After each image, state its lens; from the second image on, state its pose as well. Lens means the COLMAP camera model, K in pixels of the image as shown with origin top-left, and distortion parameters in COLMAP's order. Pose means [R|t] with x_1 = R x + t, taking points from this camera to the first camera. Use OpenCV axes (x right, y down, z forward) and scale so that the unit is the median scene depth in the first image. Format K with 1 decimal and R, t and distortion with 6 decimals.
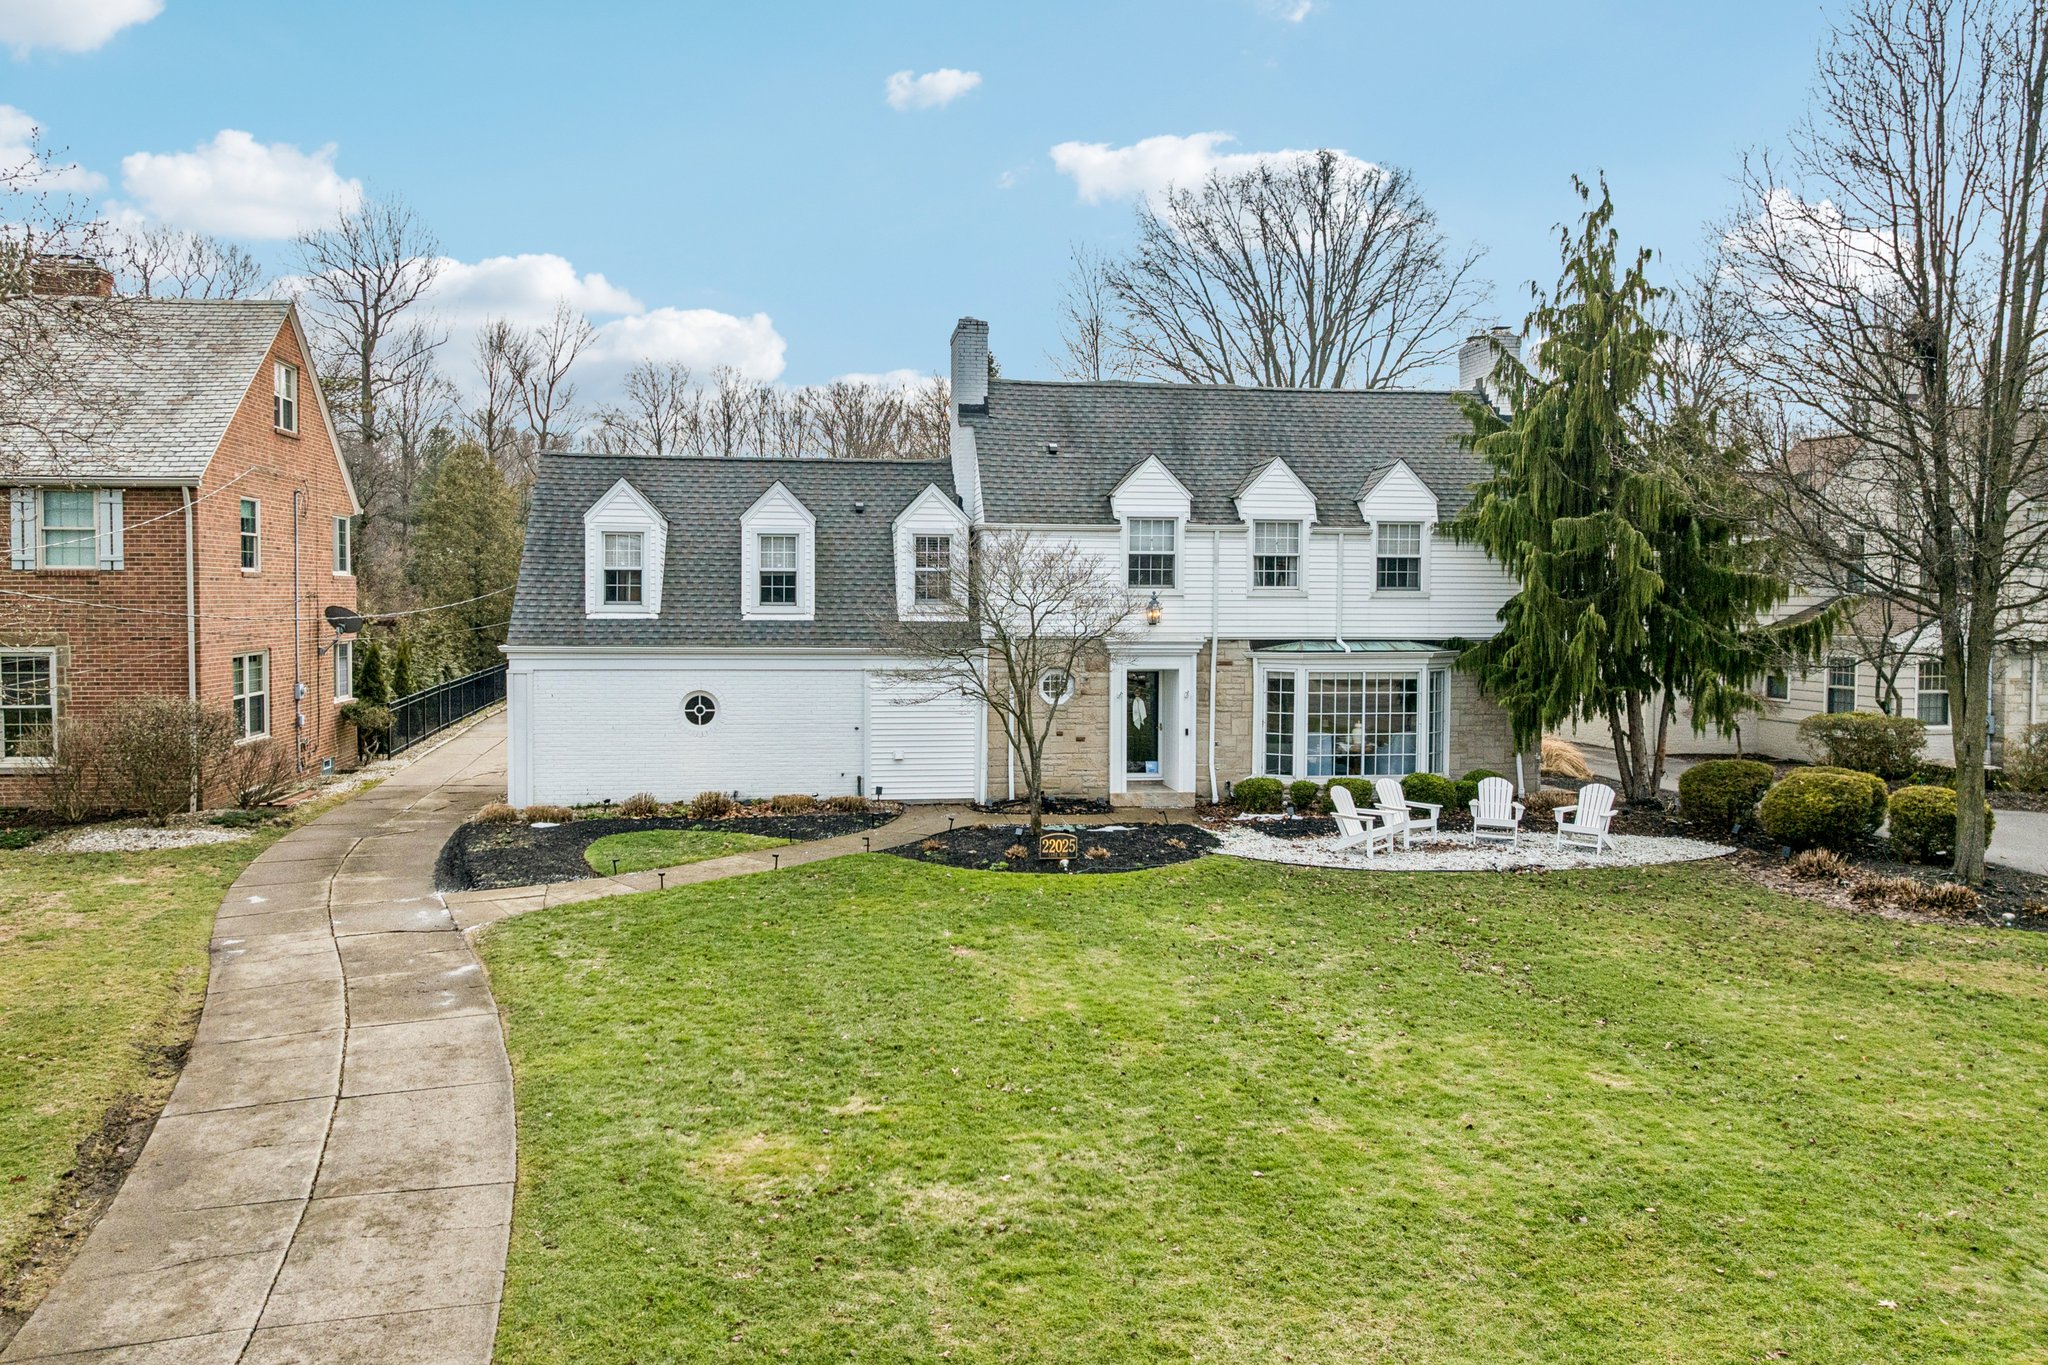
lens RADIAL K [[1447.3, 0, 1013.5], [0, 1447.3, 704.9], [0, 0, 1]] dist [-0.035259, -0.000498]
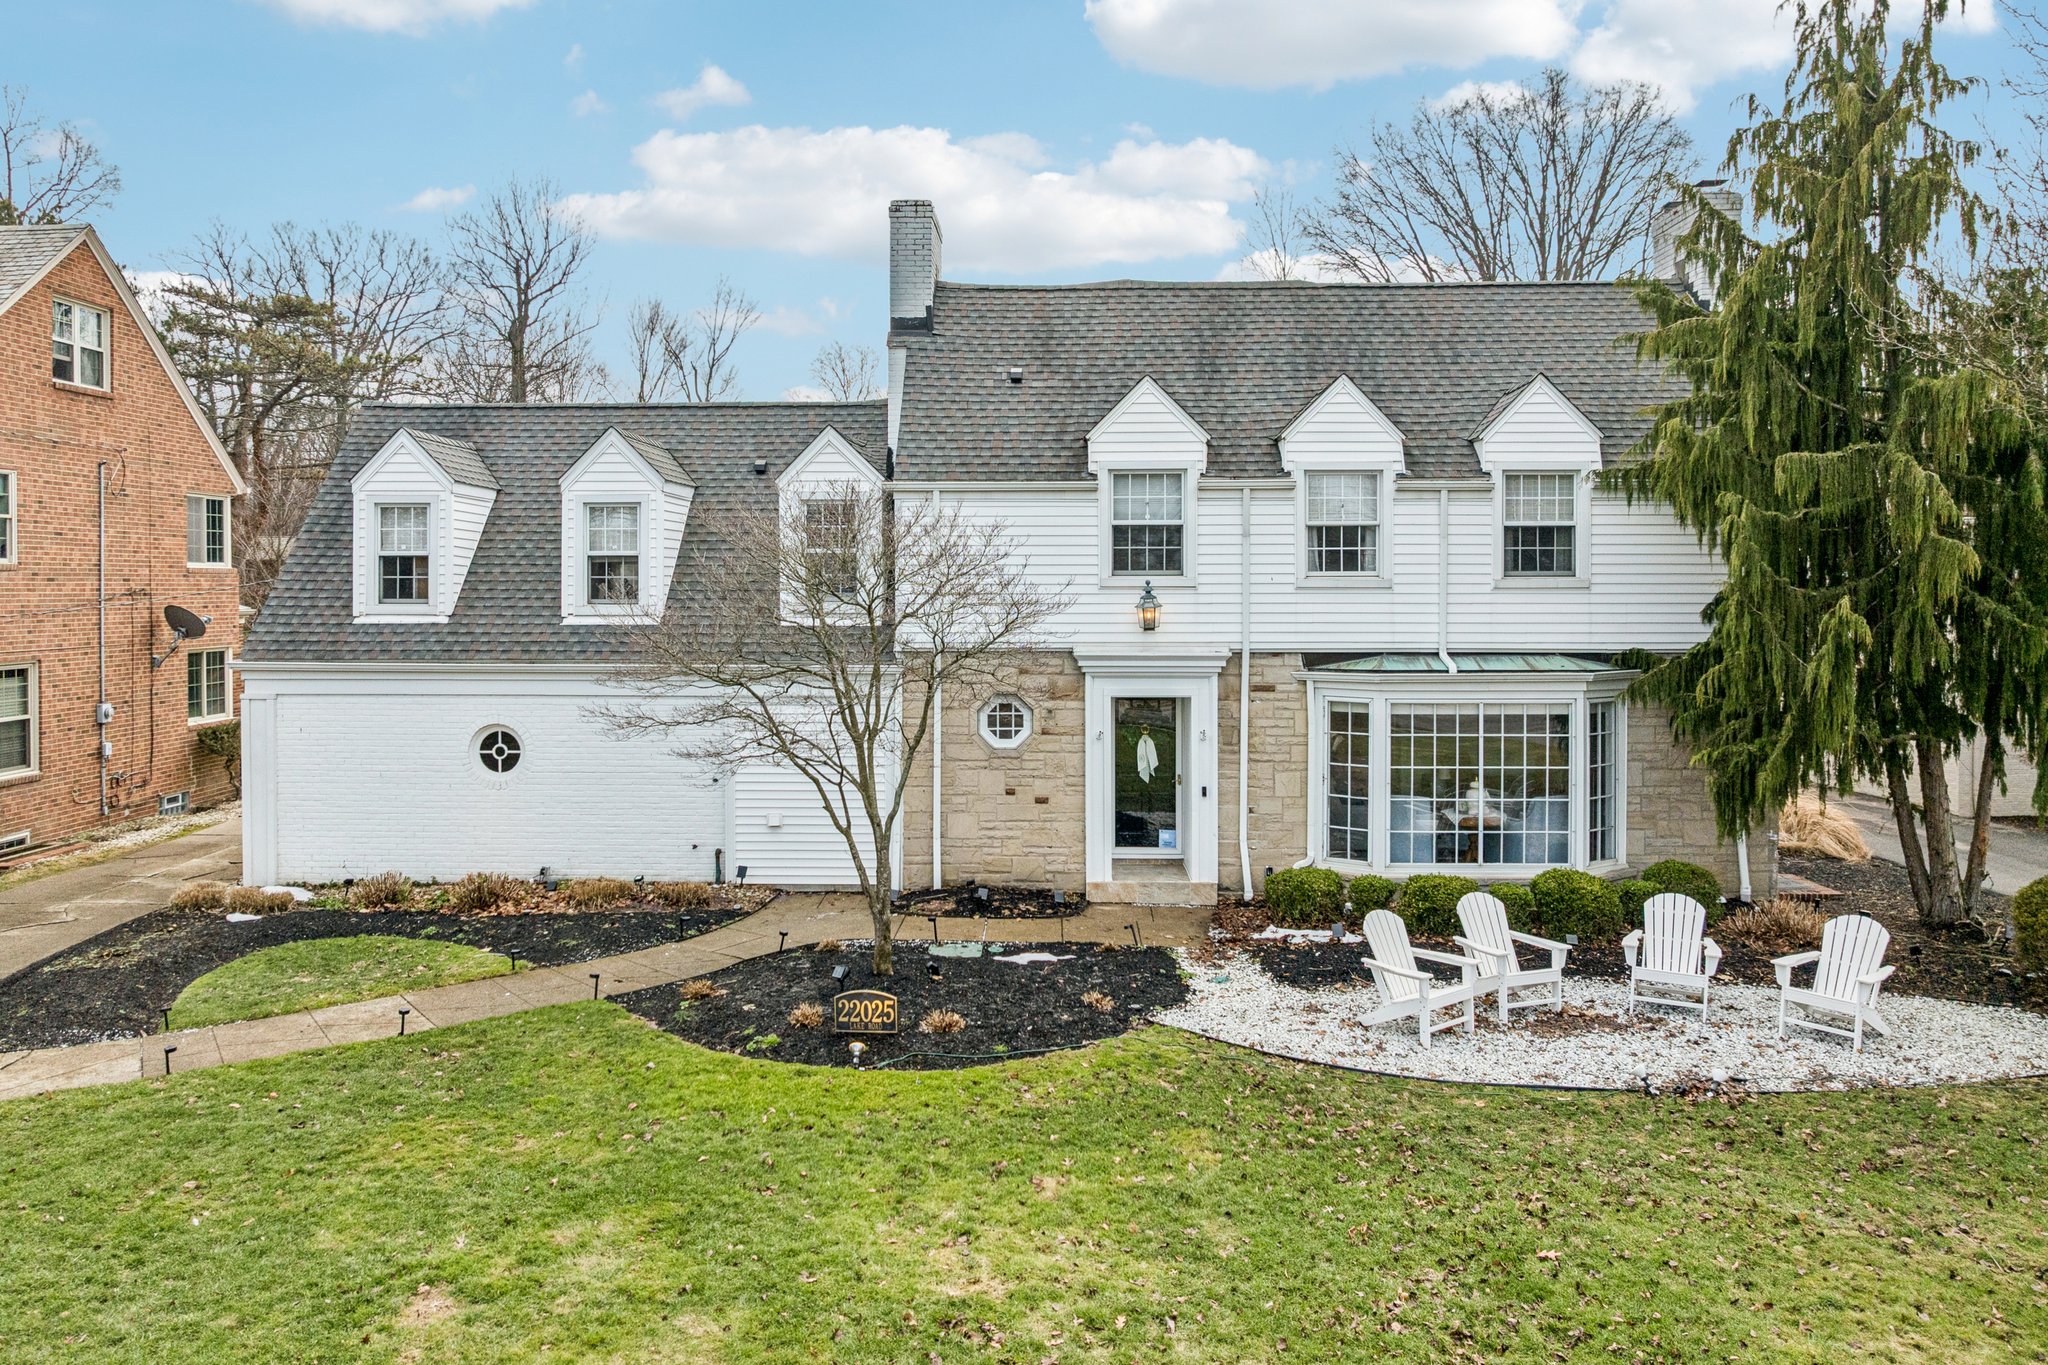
lens RADIAL K [[1466.0, 0, 1012.1], [0, 1466.0, 650.6], [0, 0, 1]] dist [-0.043272, 0.006727]
pose [[0.985056, 0.001527, -0.172230, 0.152349], [-0.007057, 0.999479, -0.031504, -0.024816], [0.172092, 0.032248, 0.984553, 0.329421]]
